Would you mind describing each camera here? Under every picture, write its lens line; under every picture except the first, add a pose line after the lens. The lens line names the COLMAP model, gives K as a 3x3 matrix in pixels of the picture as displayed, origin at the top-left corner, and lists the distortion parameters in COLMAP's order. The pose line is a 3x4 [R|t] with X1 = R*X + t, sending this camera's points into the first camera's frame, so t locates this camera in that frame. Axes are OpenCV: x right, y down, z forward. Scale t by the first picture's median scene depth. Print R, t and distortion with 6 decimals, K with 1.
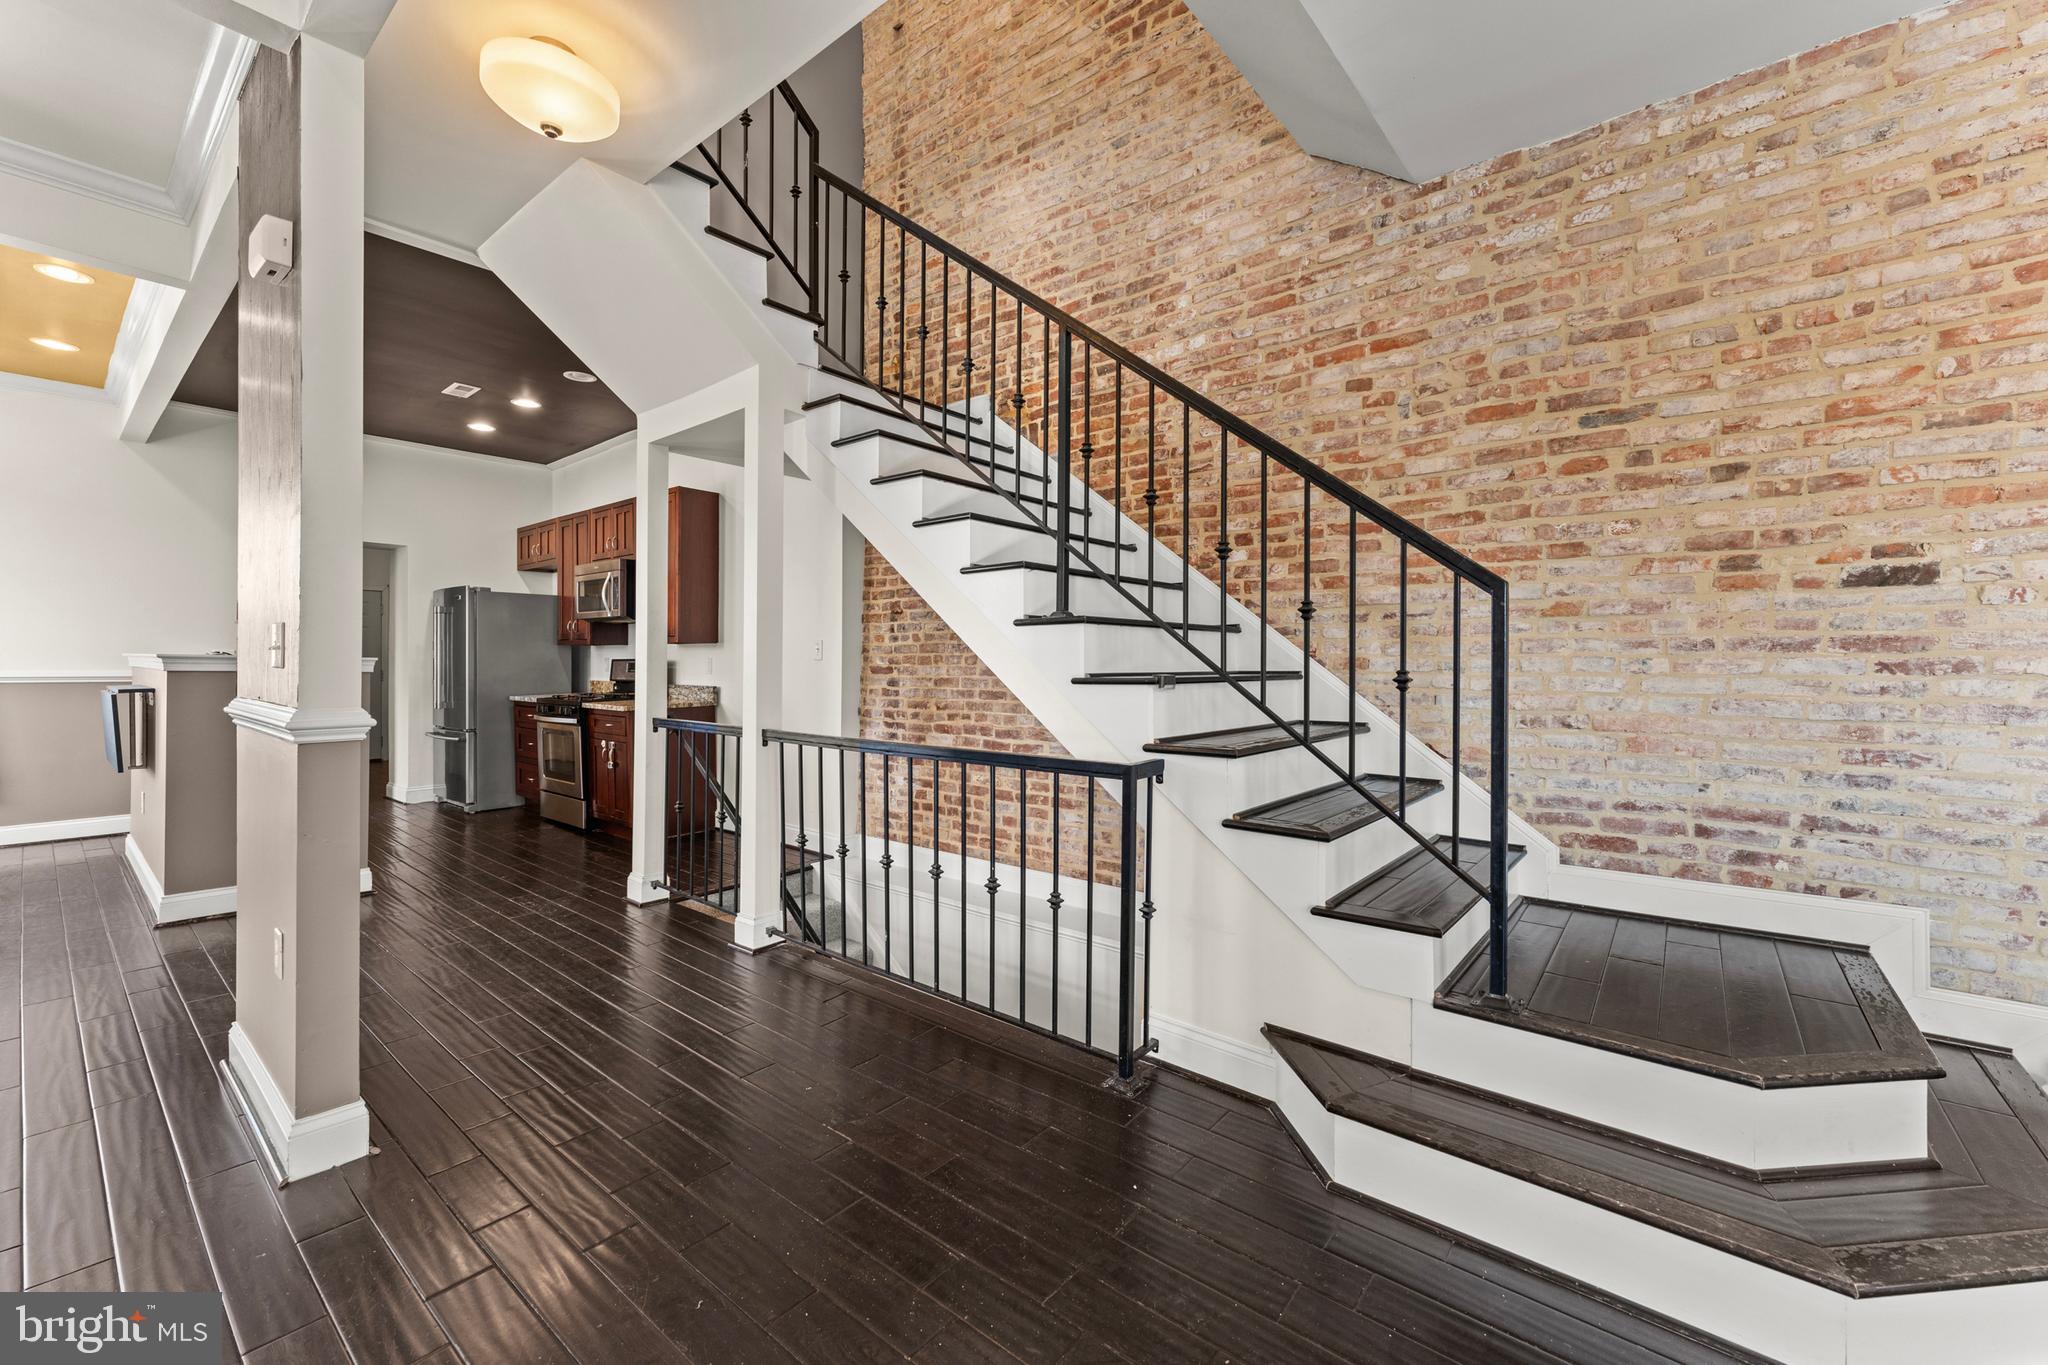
lens RADIAL K [[819.2, 0, 1016.6], [0, 819.2, 663.1], [0, 0, 1]] dist [-0.000568, 0.000637]
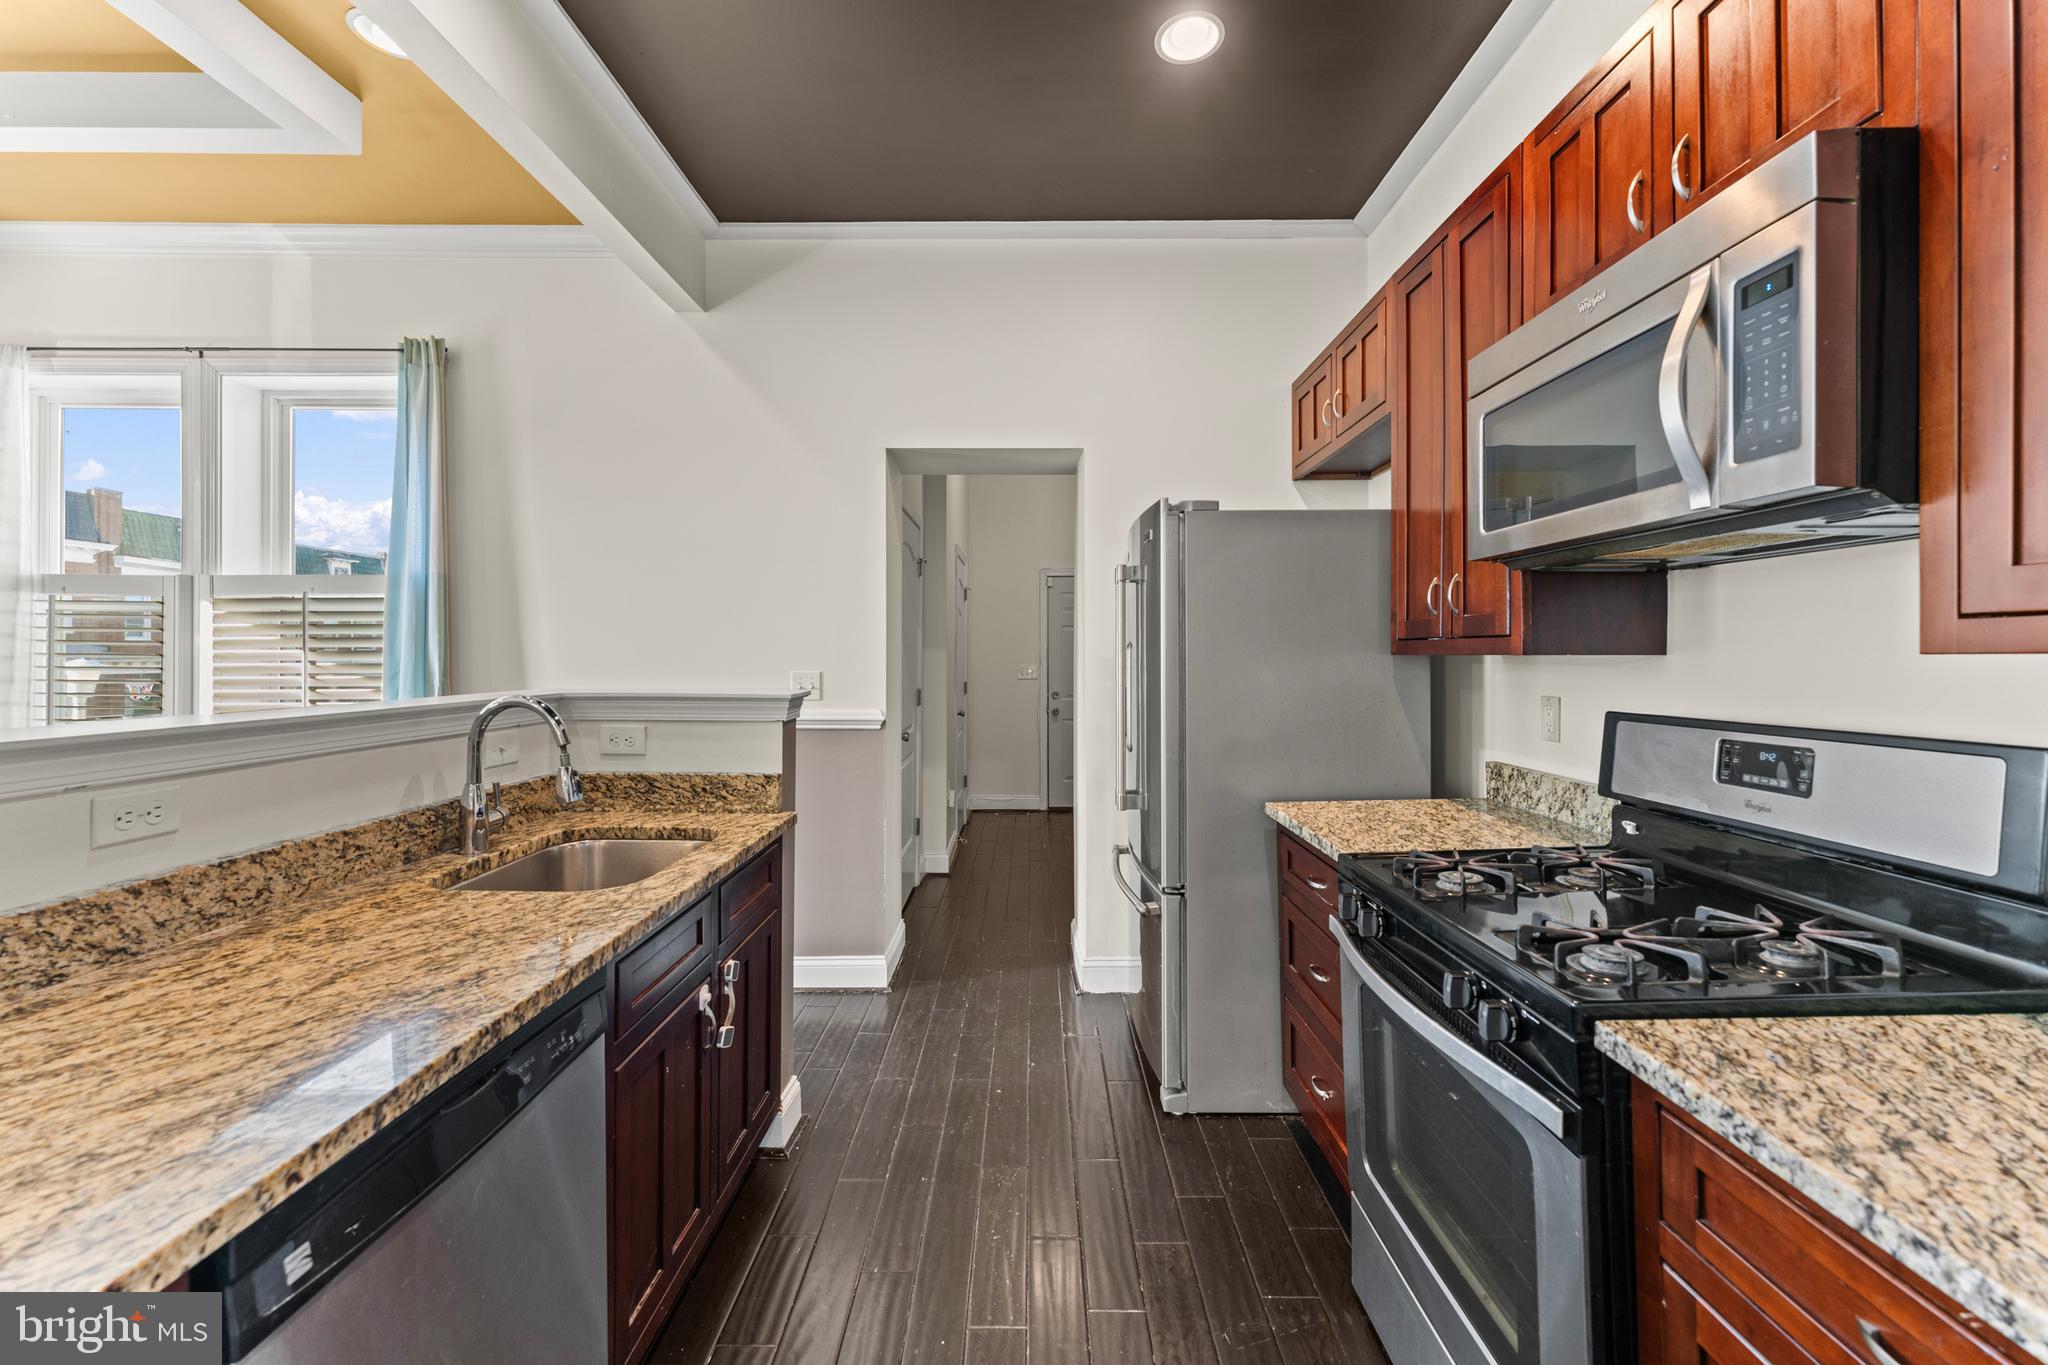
lens RADIAL K [[819.2, 0, 1017.2], [0, 819.2, 669.3], [0, 0, 1]] dist [-0.000568, 0.000637]
pose [[0.631584, 0.006843, -0.775277, -0.983508], [0.002472, 0.999938, 0.010840, -0.049099], [0.775304, -0.008763, 0.631528, 1.653203]]
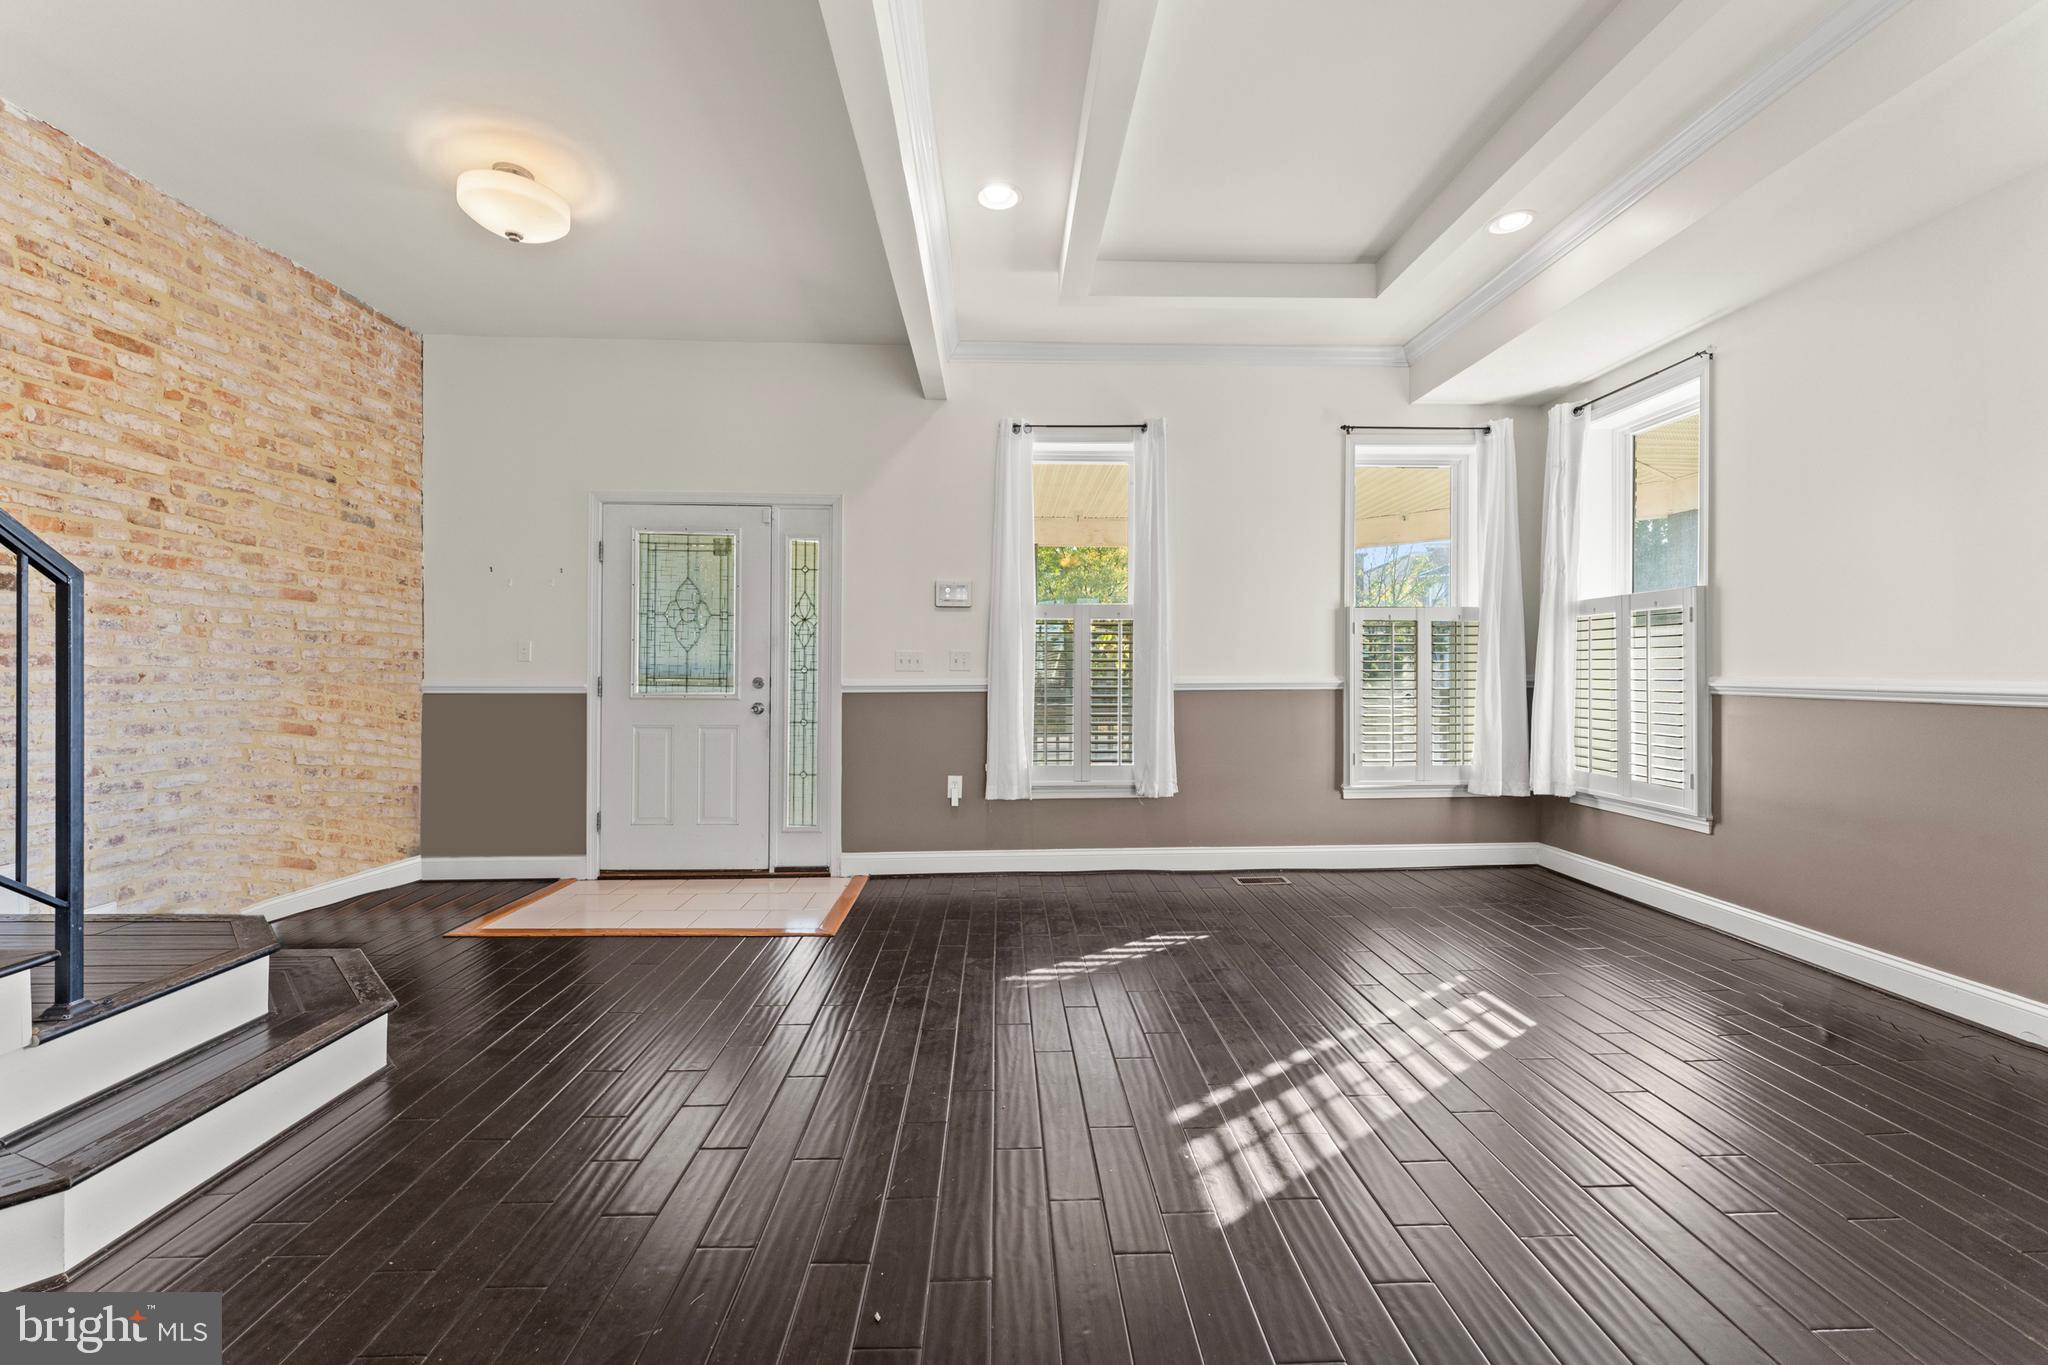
lens RADIAL K [[819.2, 0, 1018.4], [0, 819.2, 673.4], [0, 0, 1]] dist [-0.000568, 0.000637]
pose [[-0.658563, -0.010549, 0.752452, -0.610451], [-0.005955, 0.999943, 0.008807, 0.004091], [-0.752502, 0.001319, -0.658589, 0.565614]]
